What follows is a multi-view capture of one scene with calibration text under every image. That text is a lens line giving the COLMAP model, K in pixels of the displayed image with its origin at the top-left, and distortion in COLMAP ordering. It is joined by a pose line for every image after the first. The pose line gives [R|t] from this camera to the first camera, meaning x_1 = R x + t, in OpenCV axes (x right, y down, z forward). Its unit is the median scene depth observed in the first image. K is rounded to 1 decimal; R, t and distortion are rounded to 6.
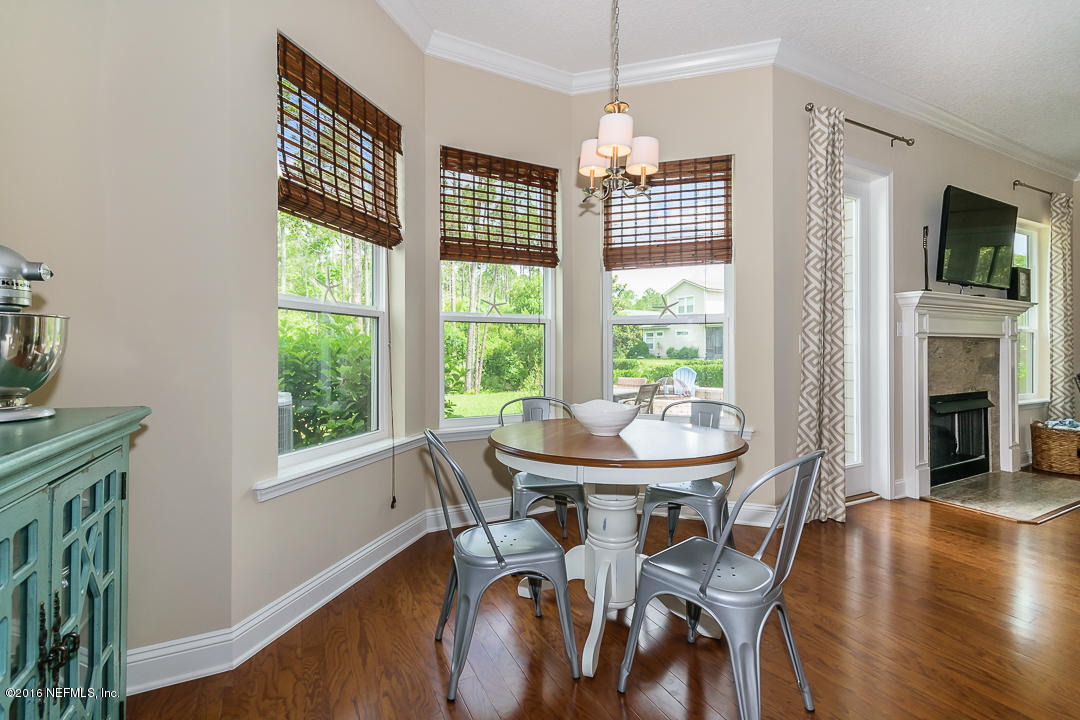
lens RADIAL K [[487.4, 0, 540.6], [0, 487.4, 345.1], [0, 0, 1]] dist [0.005080, 0.000043]
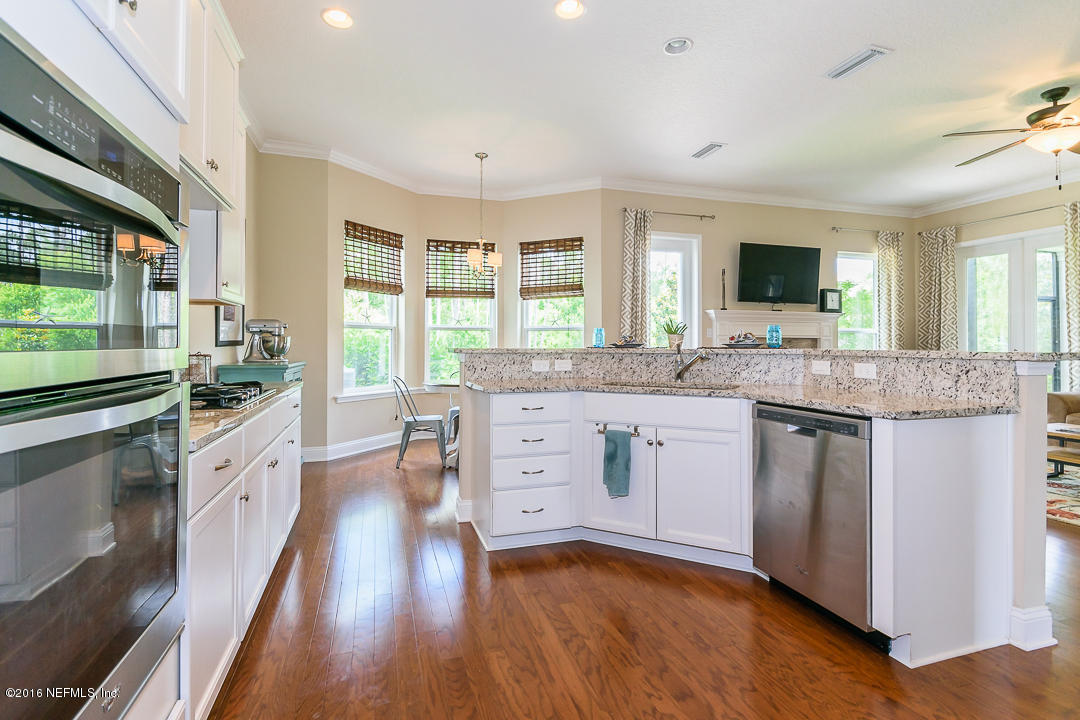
lens RADIAL K [[533.1, 0, 543.3], [0, 533.1, 339.8], [0, 0, 1]] dist [0.001015, 0.000136]
pose [[0.985182, 0.002412, -0.171495, 0.592146], [-0.002540, 0.999997, -0.000522, -0.010129], [0.171493, 0.000950, 0.985185, -0.961444]]
